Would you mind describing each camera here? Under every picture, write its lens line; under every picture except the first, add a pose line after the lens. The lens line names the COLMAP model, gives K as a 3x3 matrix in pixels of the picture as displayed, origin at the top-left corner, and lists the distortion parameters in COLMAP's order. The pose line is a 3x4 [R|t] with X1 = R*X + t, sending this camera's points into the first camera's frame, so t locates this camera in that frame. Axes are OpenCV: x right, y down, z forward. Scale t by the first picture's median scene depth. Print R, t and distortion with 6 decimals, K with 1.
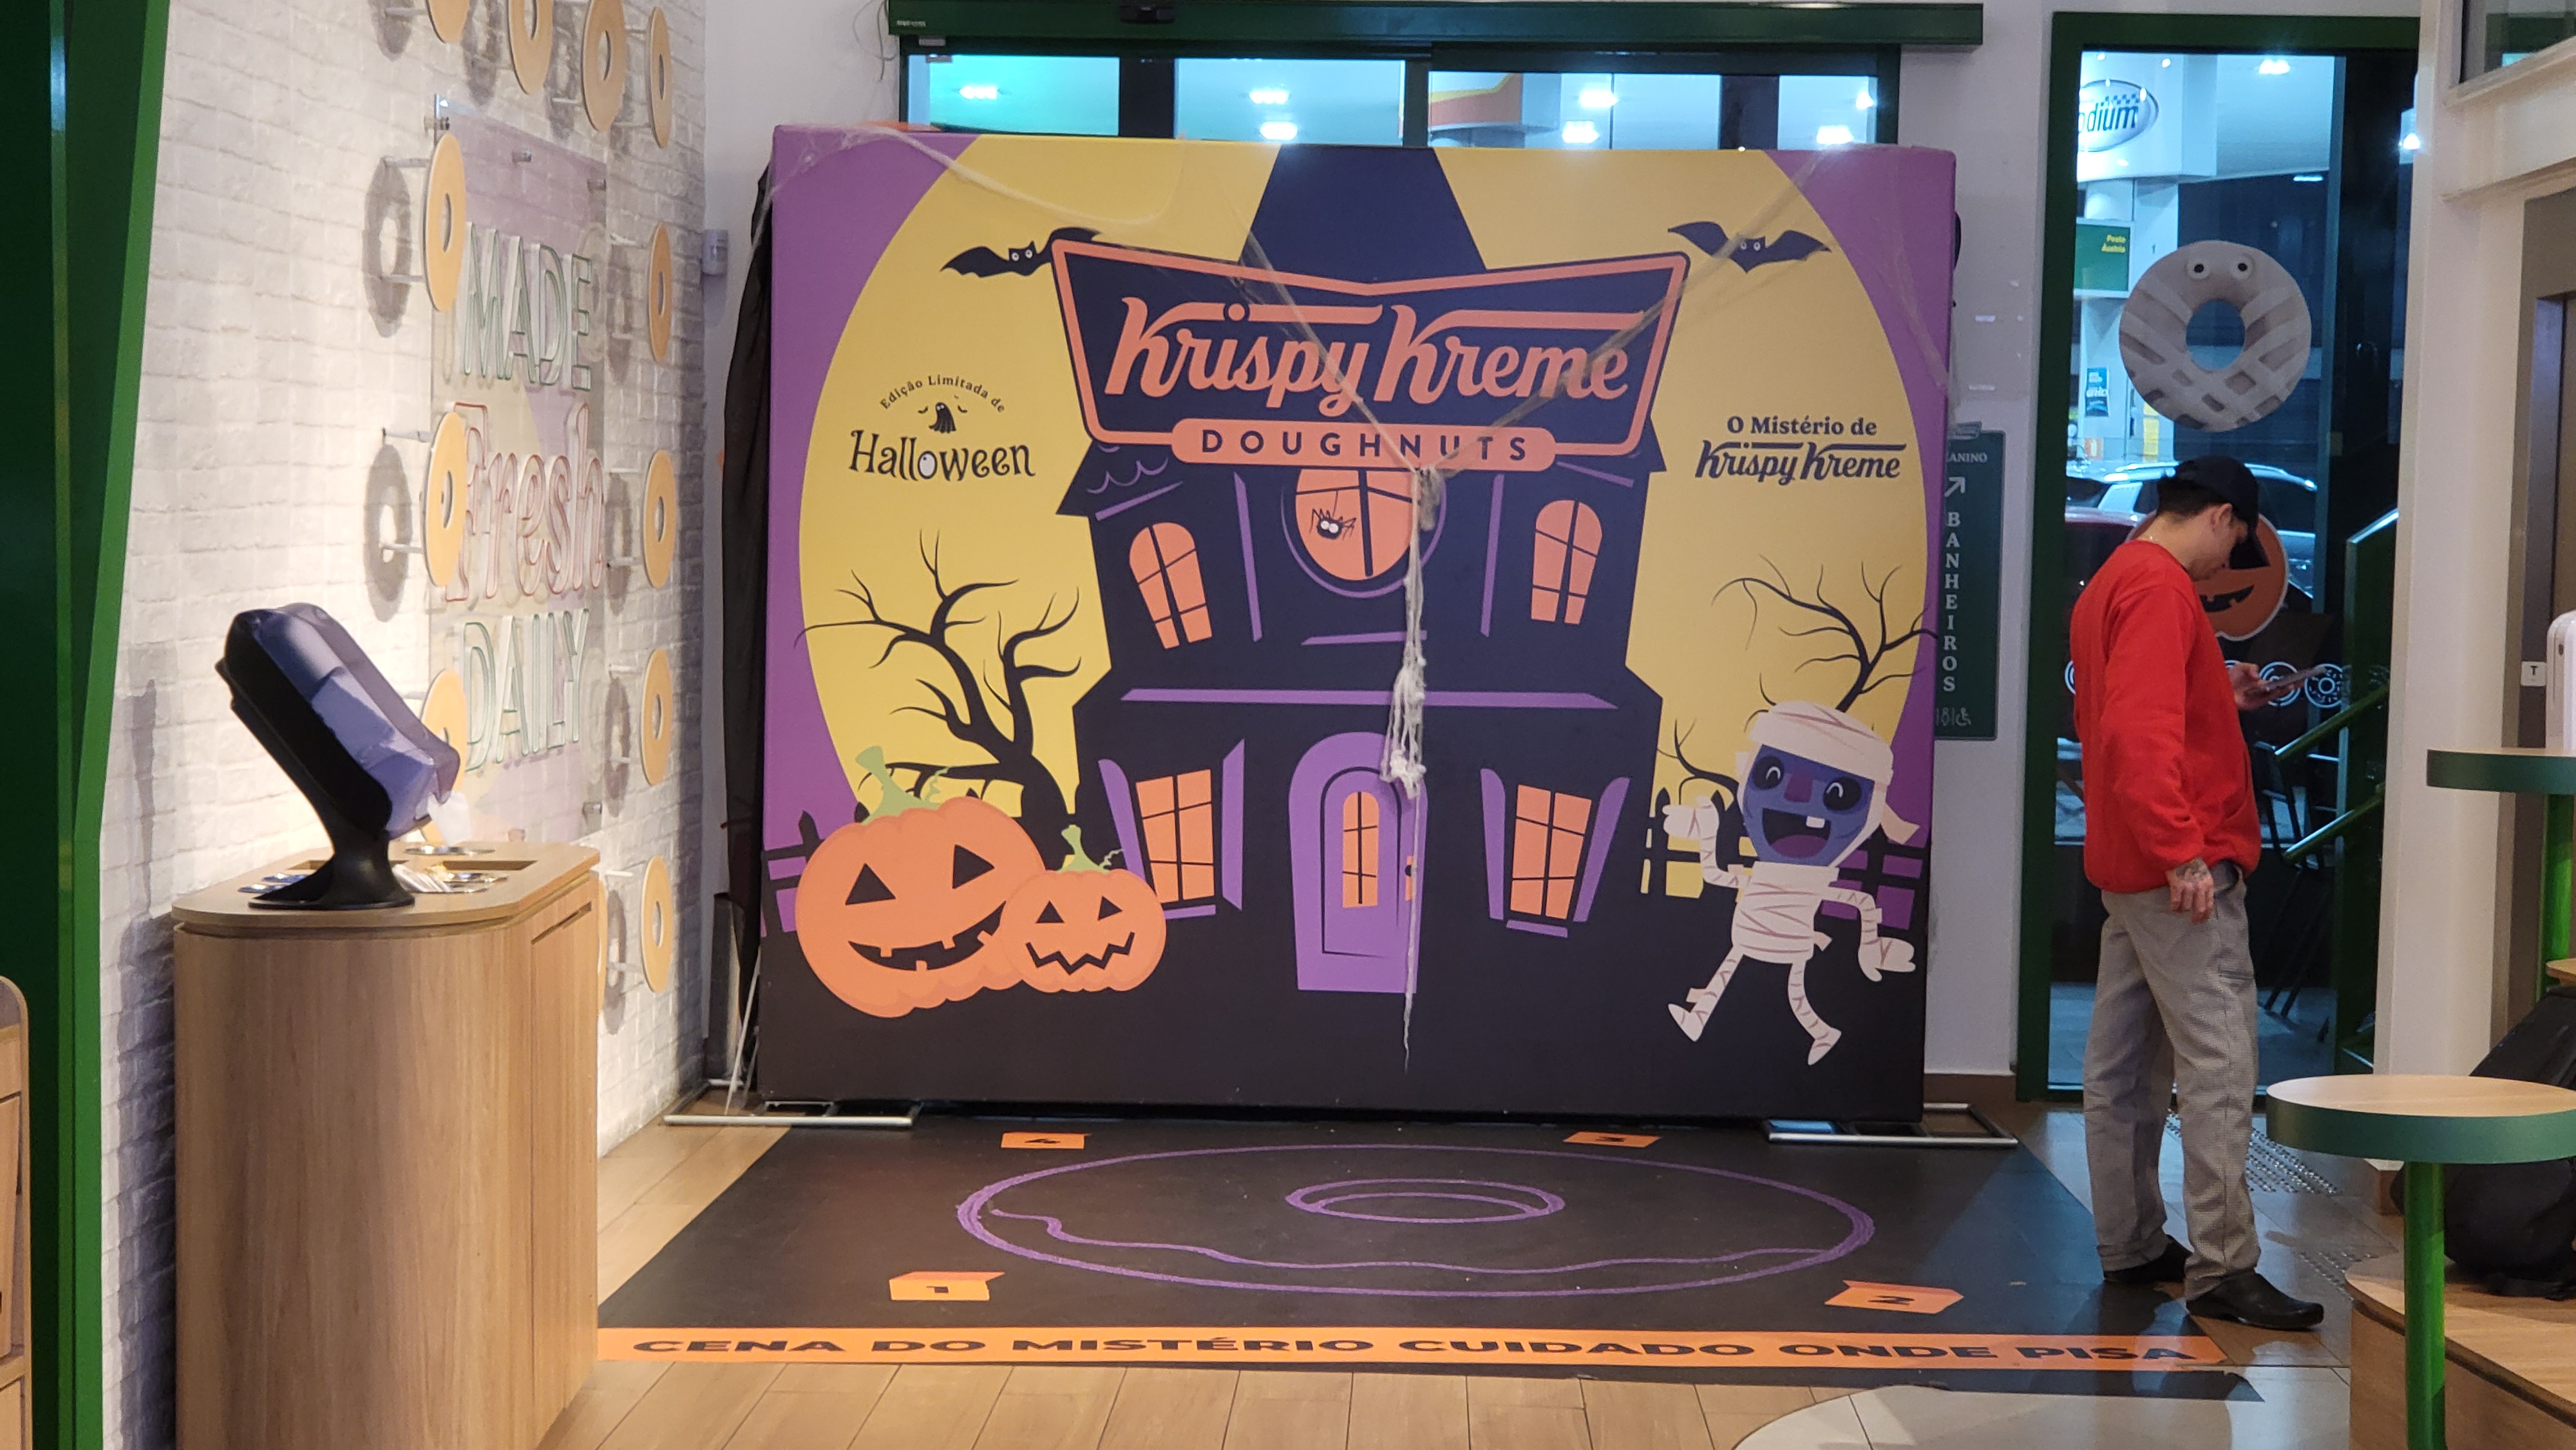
lens RADIAL K [[4697.9, 0, 1260.1], [0, 4697.9, 785.0], [0, 0, 1]] dist [0.110702, 0.000000]
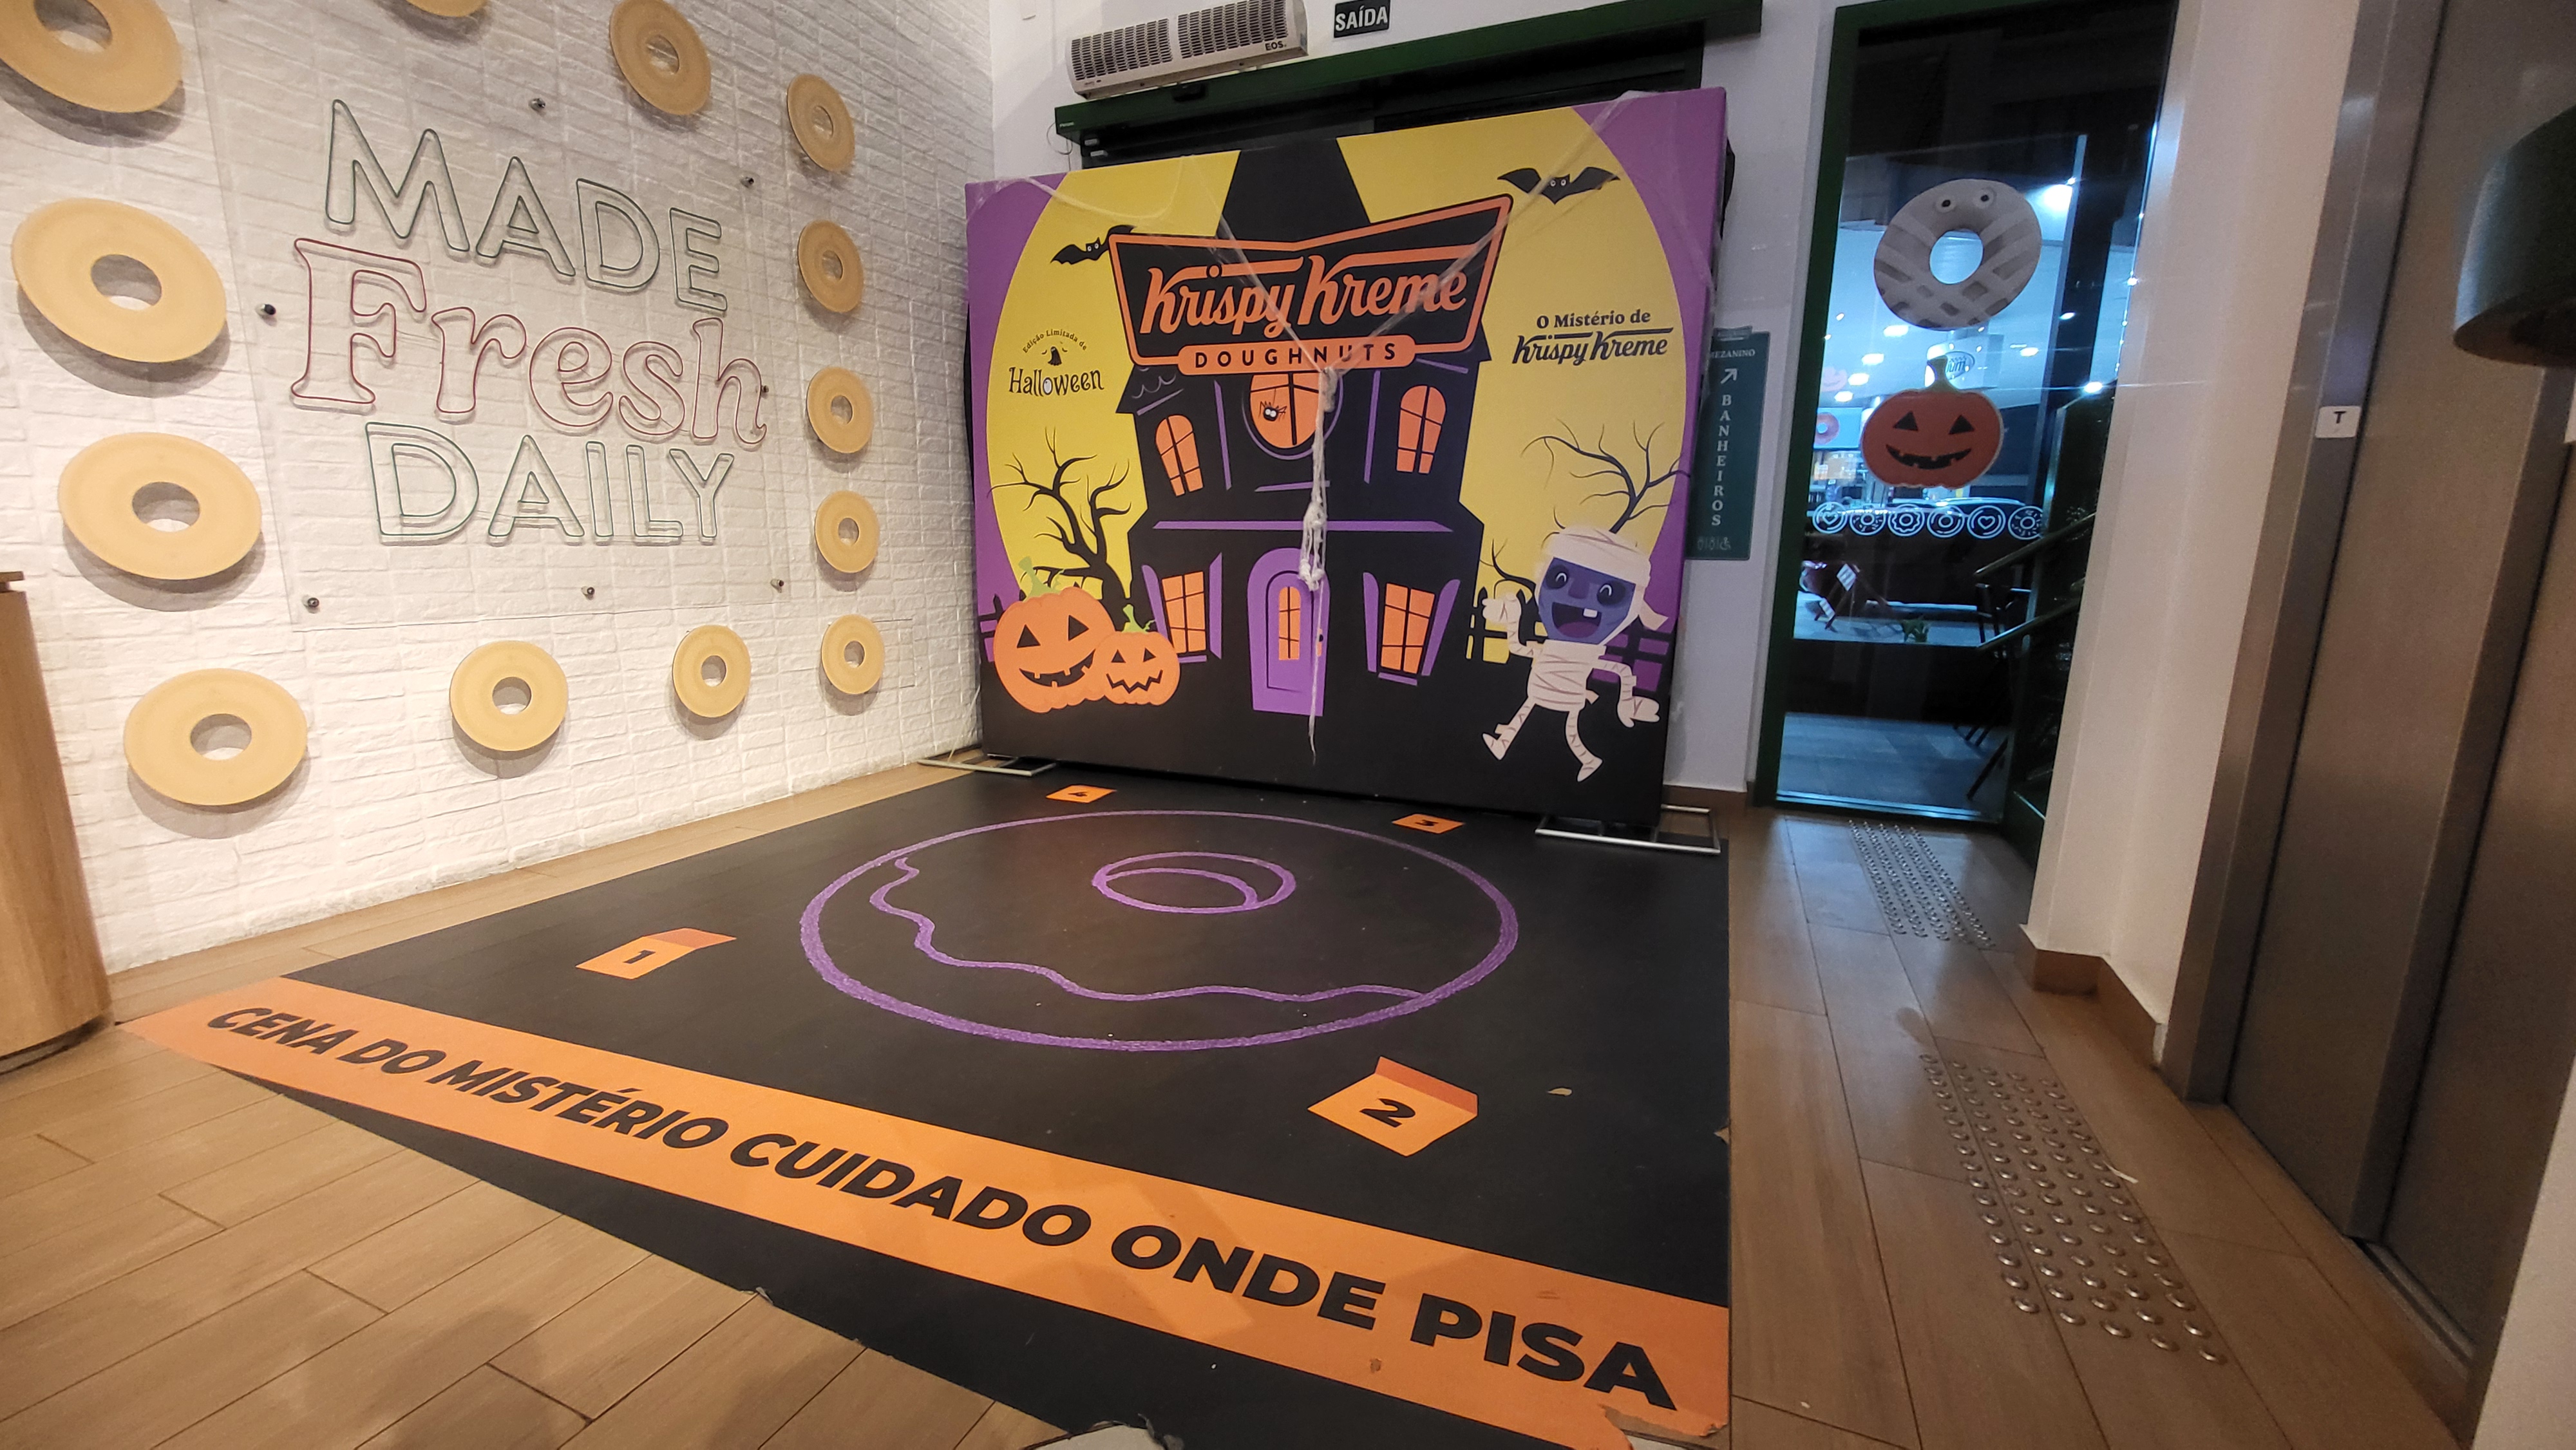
lens RADIAL K [[1026.2, 0, 1283.2], [0, 1026.2, 732.4], [0, 0, 1]] dist [-0.003243, -0.000644]
pose [[0.924754, 0.065042, -0.374967, 0.151083], [-0.023728, 0.993224, 0.113766, 0.010728], [0.379826, -0.096309, 0.920031, 0.680825]]
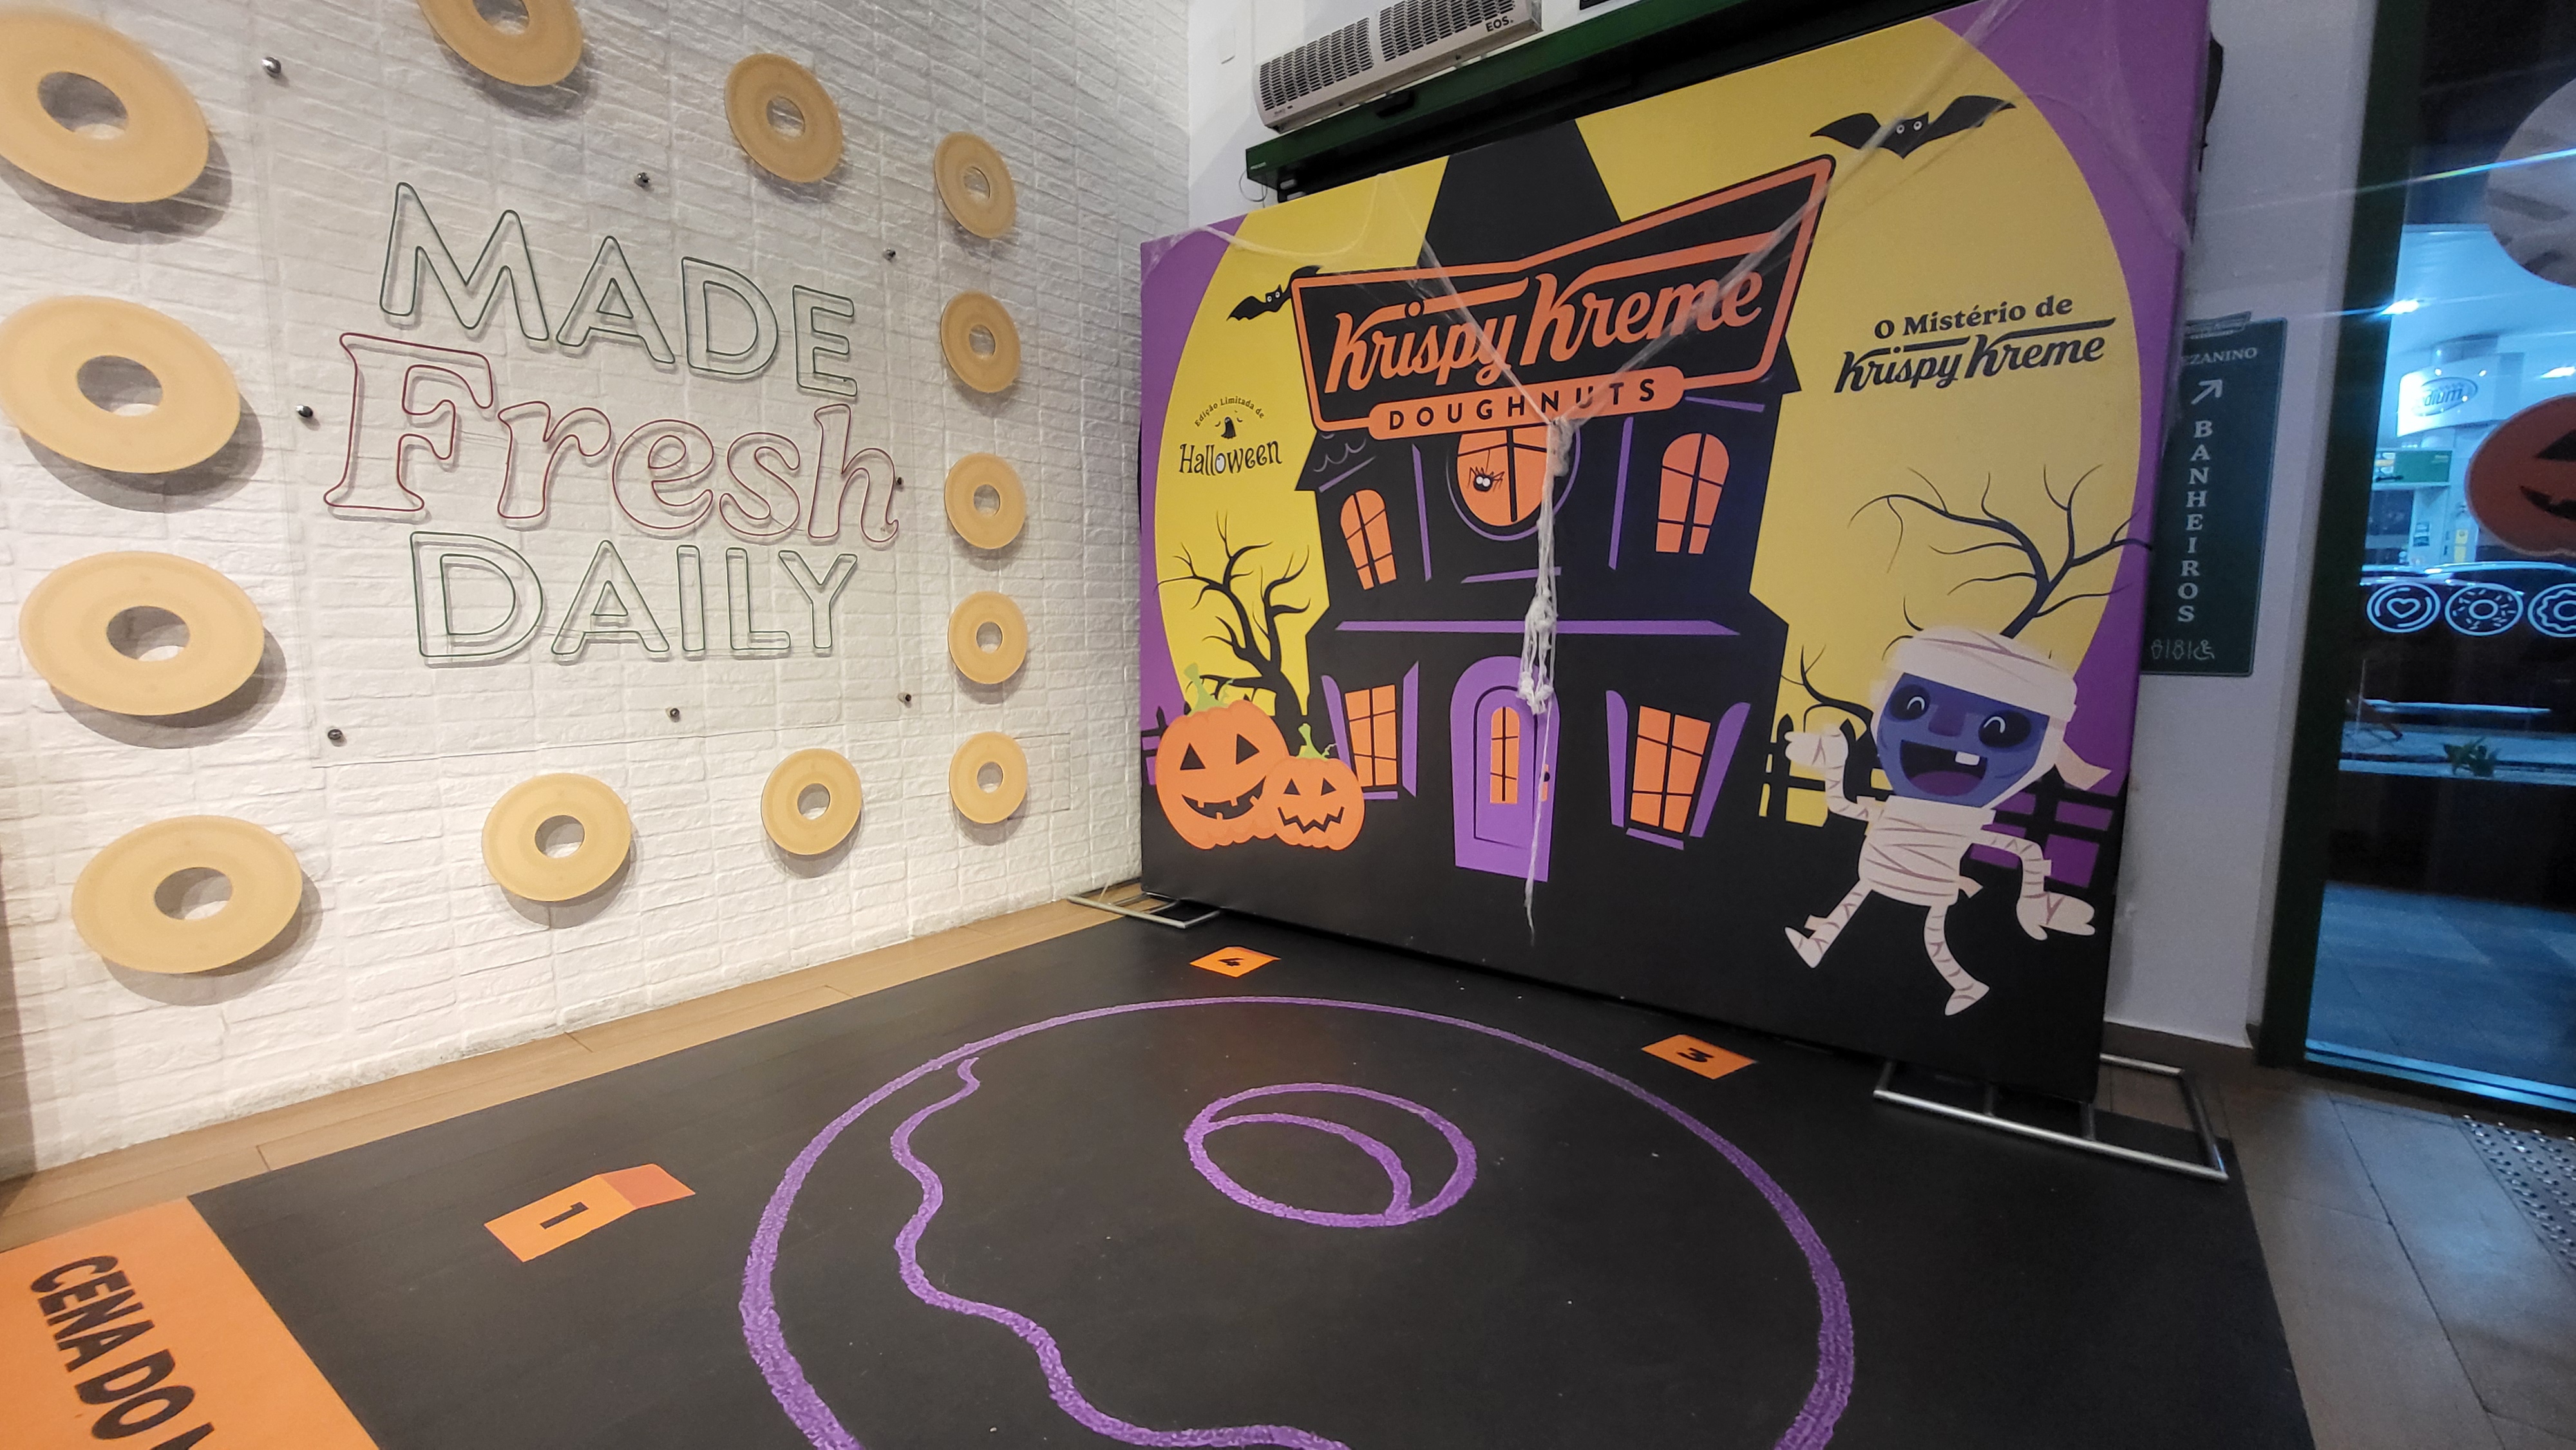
lens RADIAL K [[1026.2, 0, 1278.2], [0, 1026.2, 730.8], [0, 0, 1]] dist [-0.003243, -0.000644]
pose [[0.792273, 0.050902, -0.608040, 0.133310], [-0.031523, 0.998598, 0.042524, -0.001761], [0.609352, -0.014523, 0.792767, 0.762377]]
